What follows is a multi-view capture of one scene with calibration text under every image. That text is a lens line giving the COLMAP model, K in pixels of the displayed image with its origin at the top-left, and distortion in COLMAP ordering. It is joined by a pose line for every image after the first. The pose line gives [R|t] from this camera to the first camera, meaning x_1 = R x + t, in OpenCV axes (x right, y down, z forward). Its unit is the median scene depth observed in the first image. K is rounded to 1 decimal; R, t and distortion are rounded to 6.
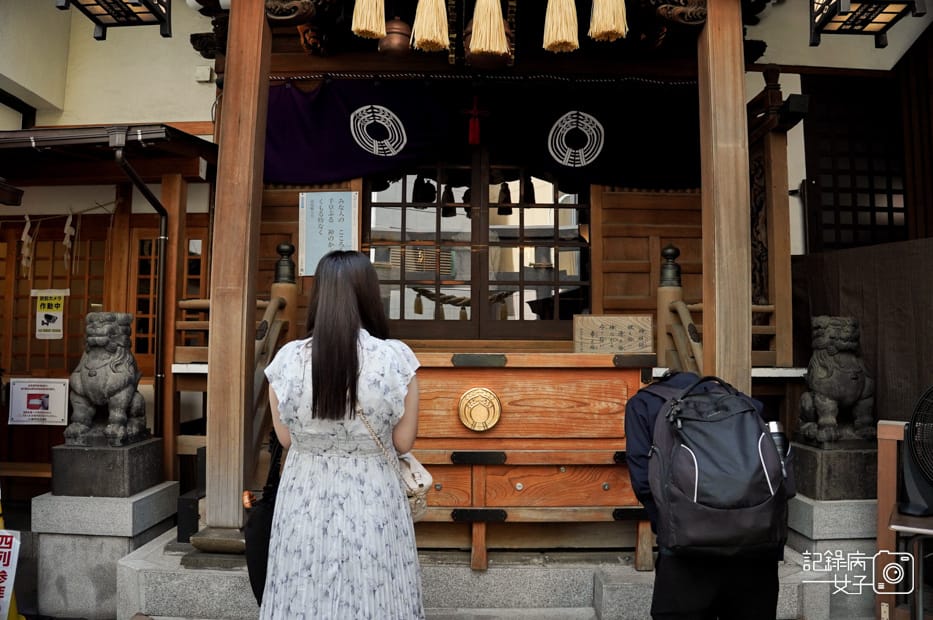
lens RADIAL K [[724.8, 0, 469.2], [0, 724.8, 280.6], [0, 0, 1]] dist [-0.207185, 0.106133]
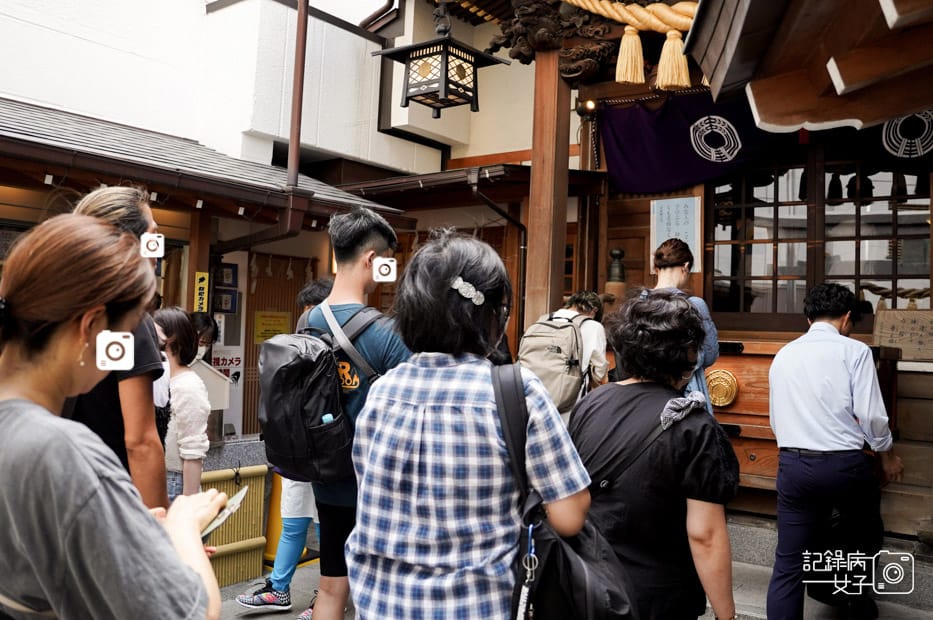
lens RADIAL K [[802.5, 0, 467.0], [0, 802.5, 271.2], [0, 0, 1]] dist [-0.167352, 0.002867]
pose [[0.788613, -0.018890, -0.614600, 0.356149], [0.019171, 0.999797, -0.006130, -0.010220], [0.614591, -0.006948, 0.788815, -0.203949]]
